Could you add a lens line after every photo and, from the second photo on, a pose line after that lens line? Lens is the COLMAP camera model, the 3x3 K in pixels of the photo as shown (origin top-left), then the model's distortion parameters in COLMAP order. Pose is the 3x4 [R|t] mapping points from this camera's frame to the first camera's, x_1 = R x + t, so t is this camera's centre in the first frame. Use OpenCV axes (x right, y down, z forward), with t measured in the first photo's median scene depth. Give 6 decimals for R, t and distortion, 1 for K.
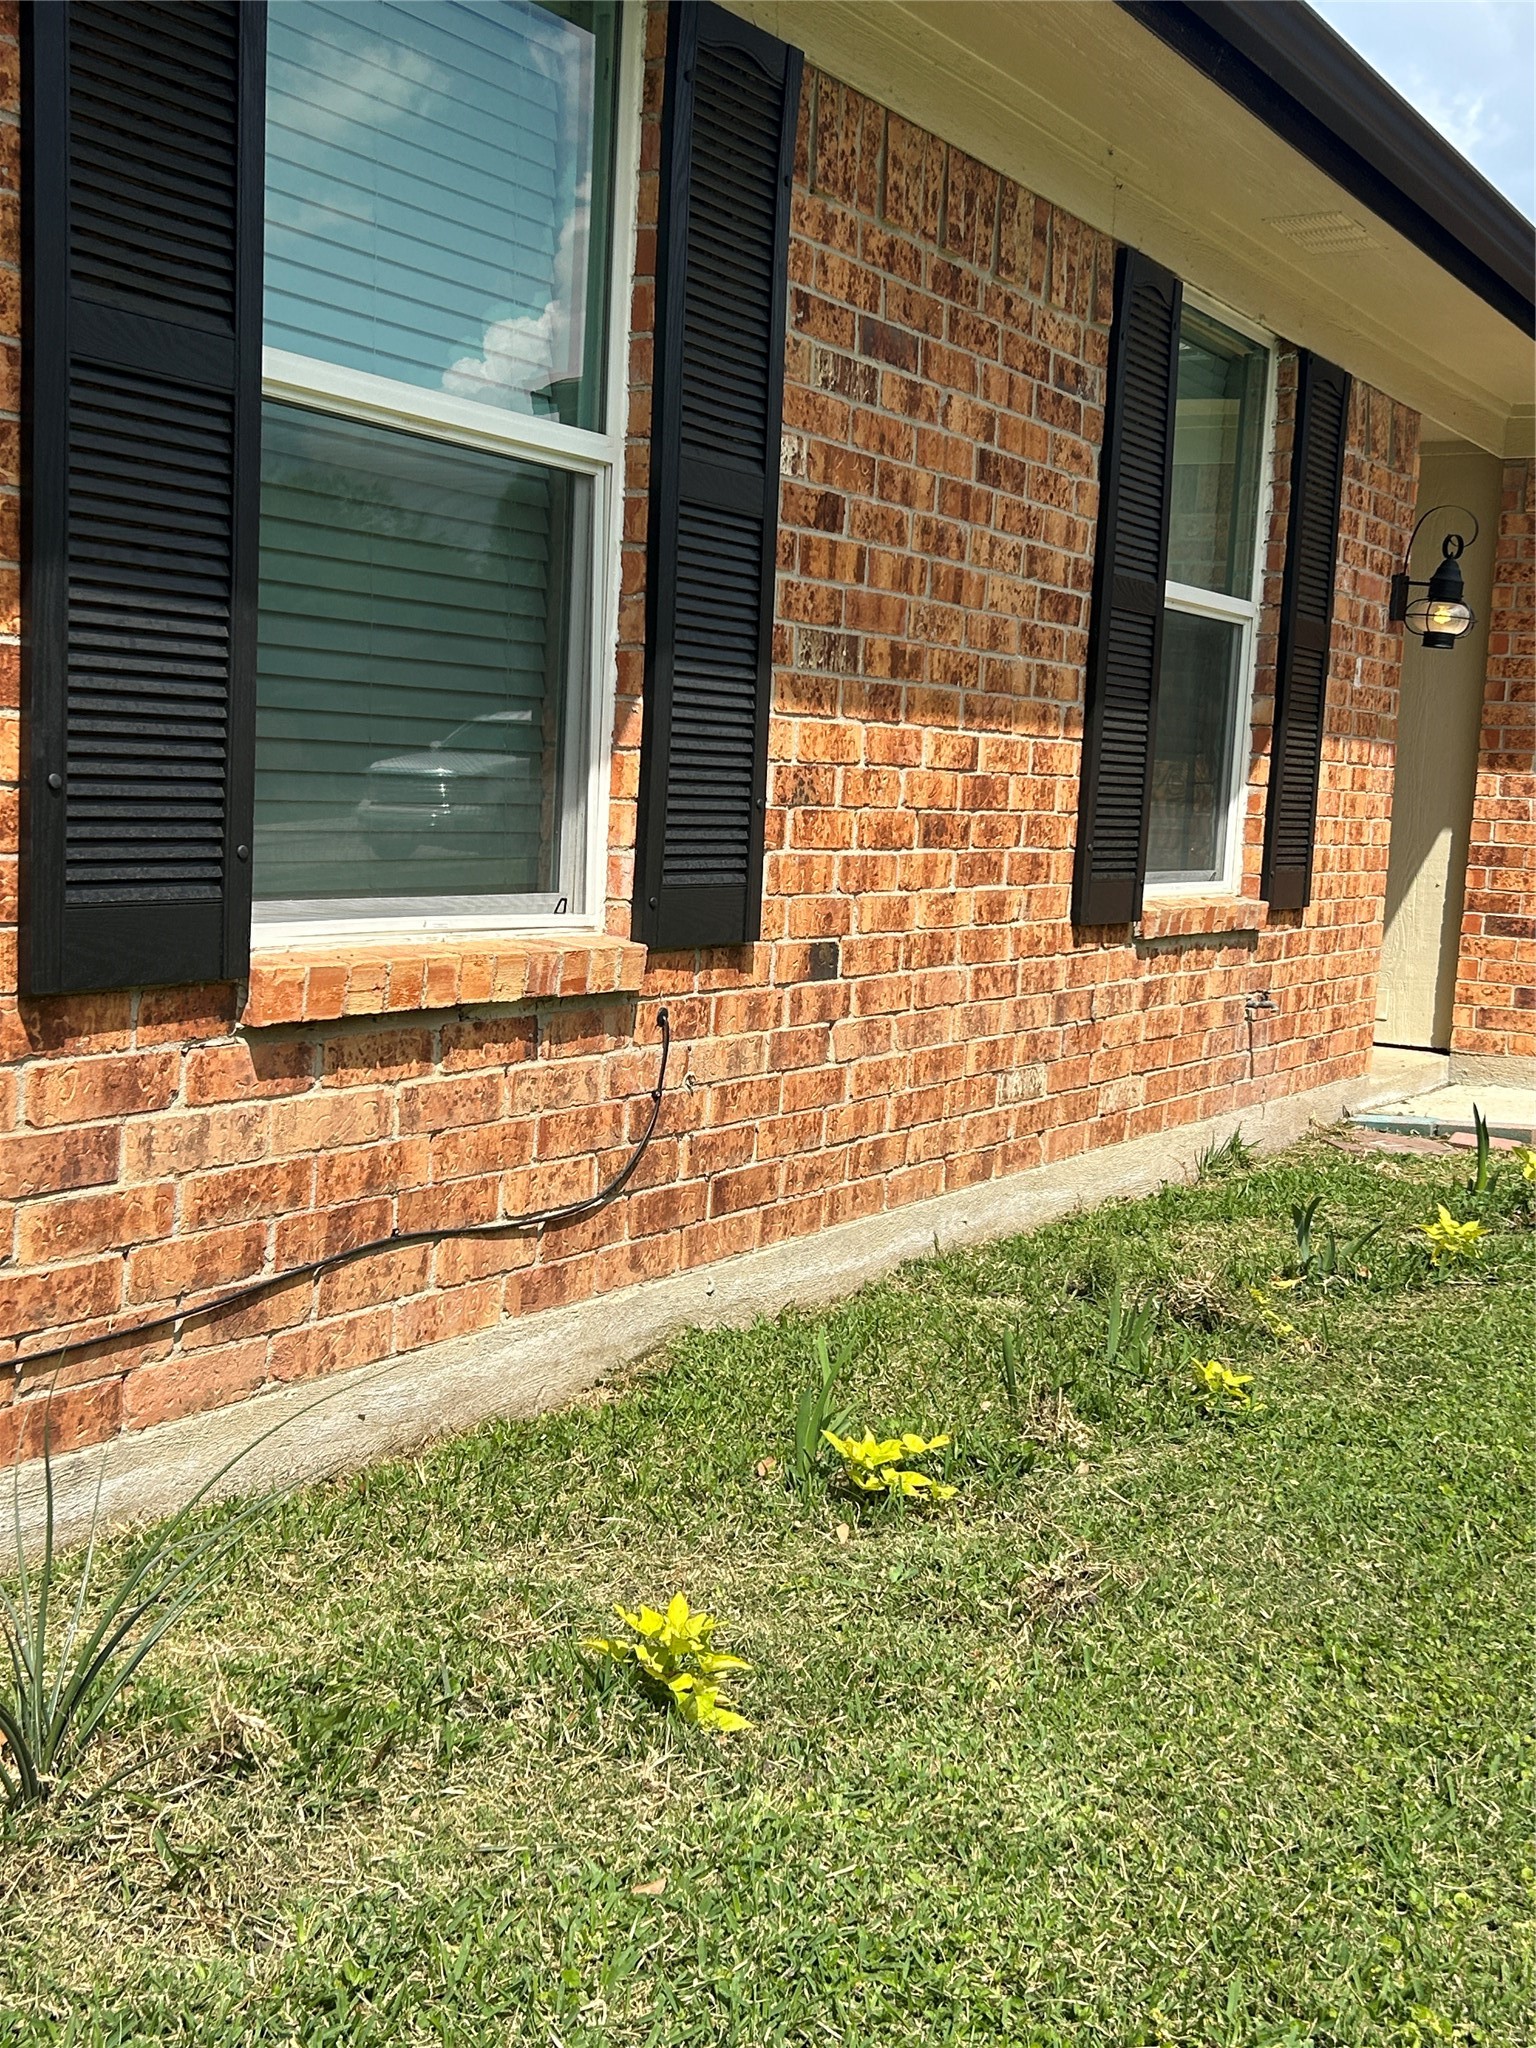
lens RADIAL K [[2322.7, 0, 768.3], [0, 2322.7, 1012.6], [0, 0, 1]] dist [0.126811, 0.000000]
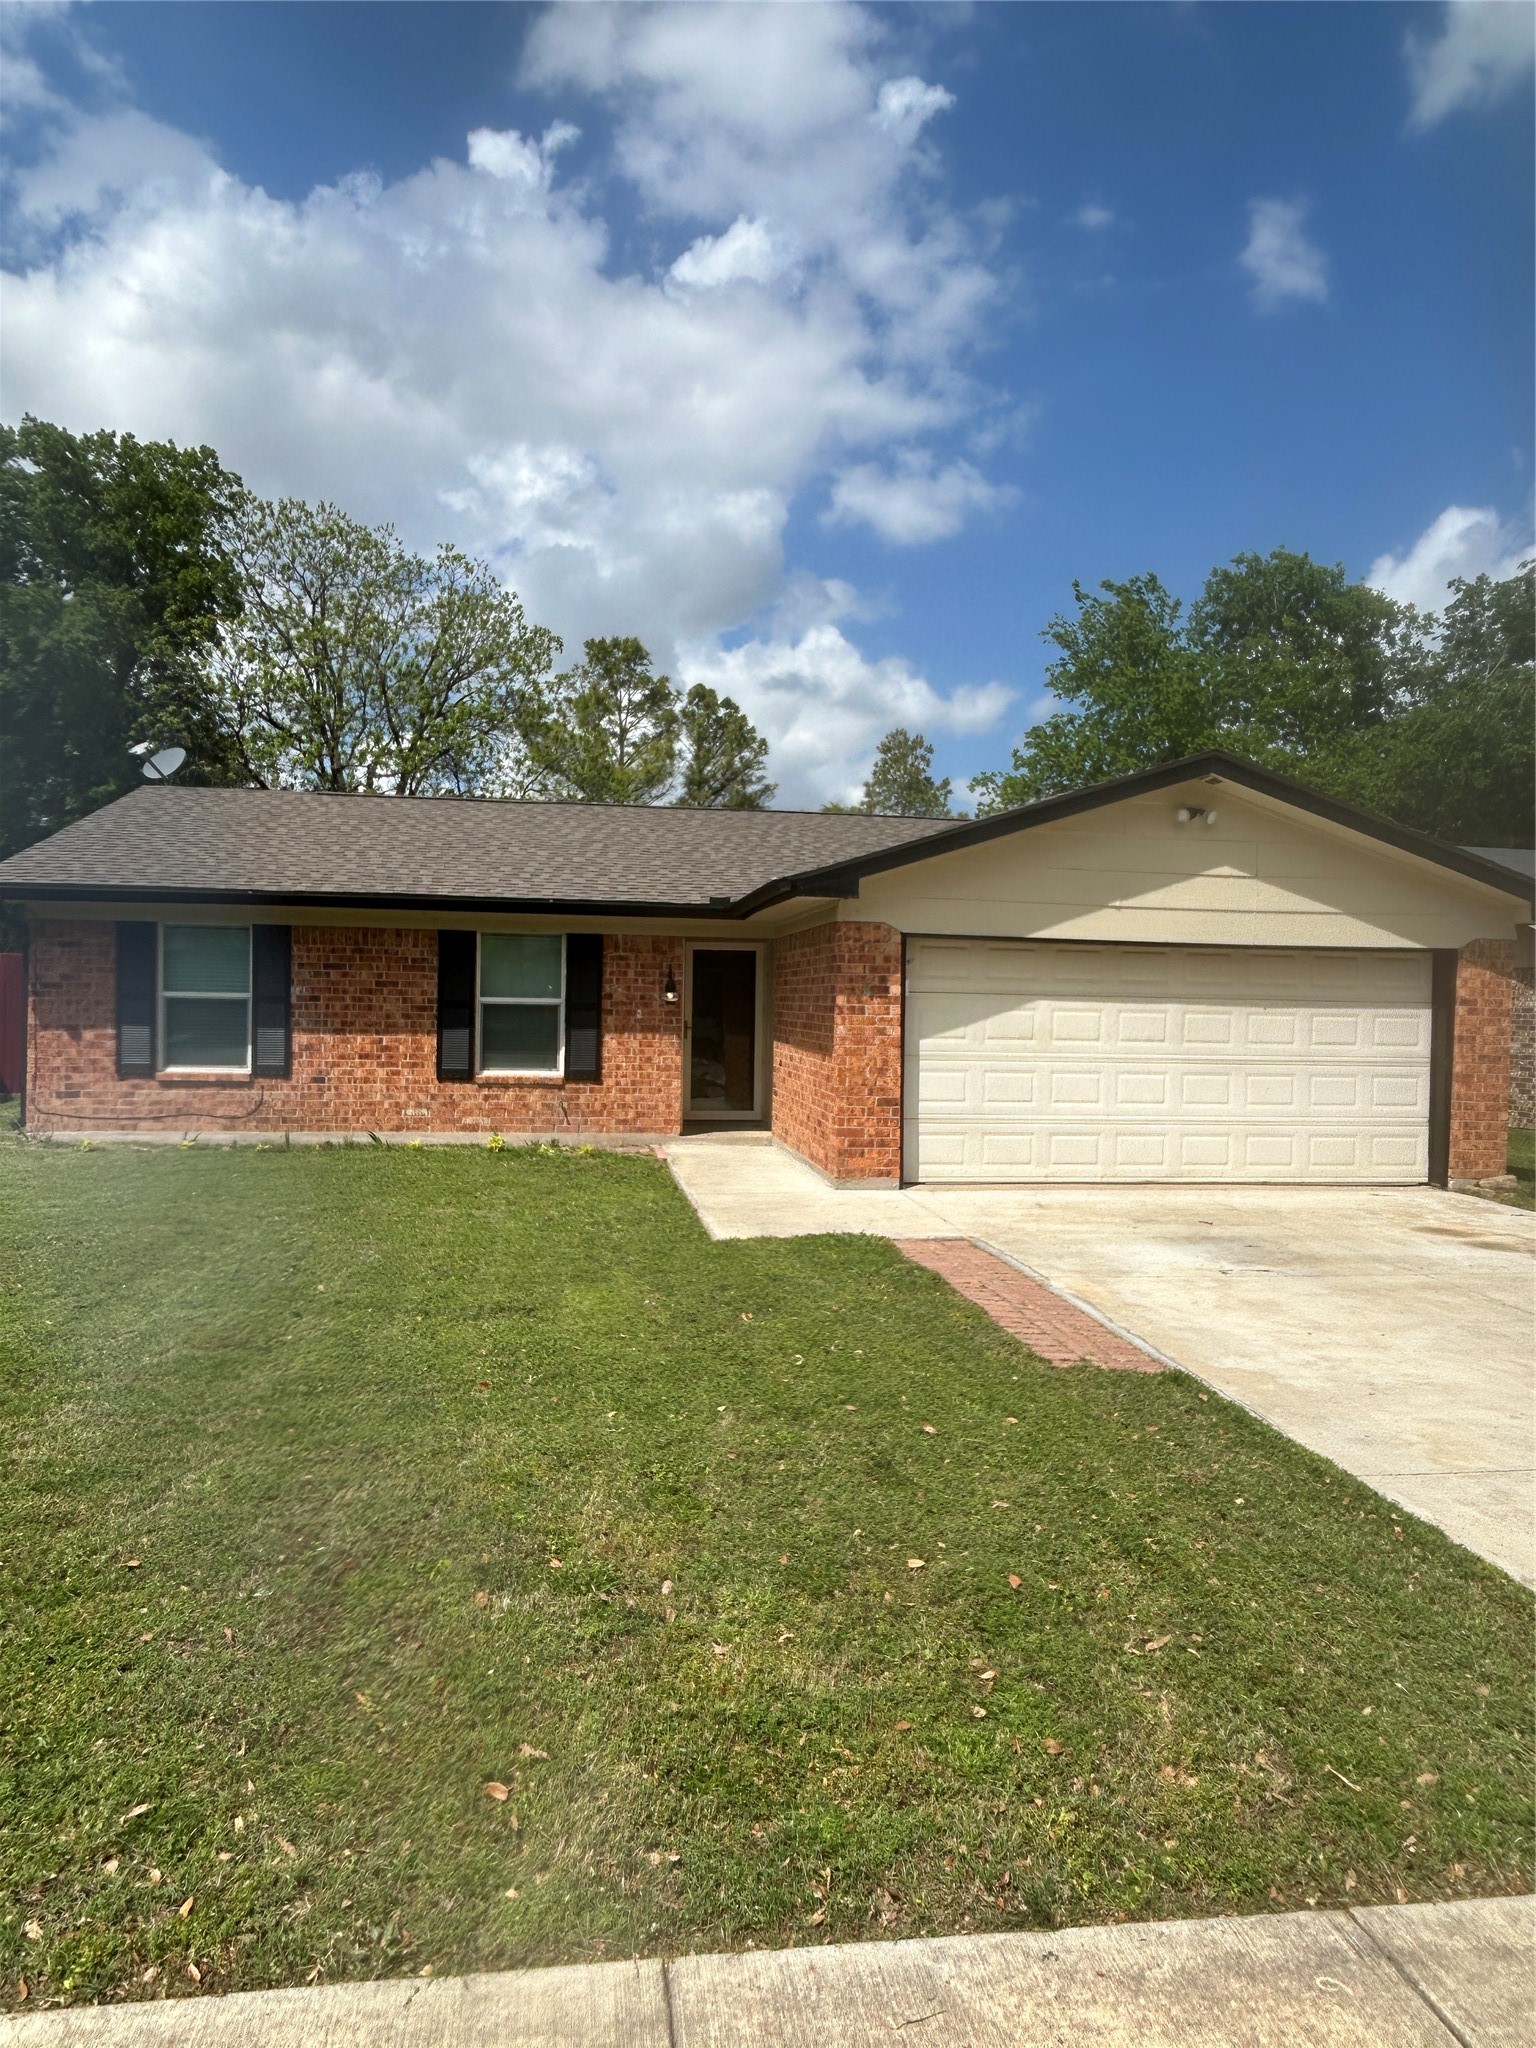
lens RADIAL K [[1305.2, 0, 767.9], [0, 1305.2, 1032.1], [0, 0, 1]] dist [0.002913, -0.003056]
pose [[0.634681, -0.015895, -0.772611, 3.047364], [-0.069044, 0.994624, -0.077180, 0.028466], [0.769684, 0.102329, 0.630171, -0.108479]]
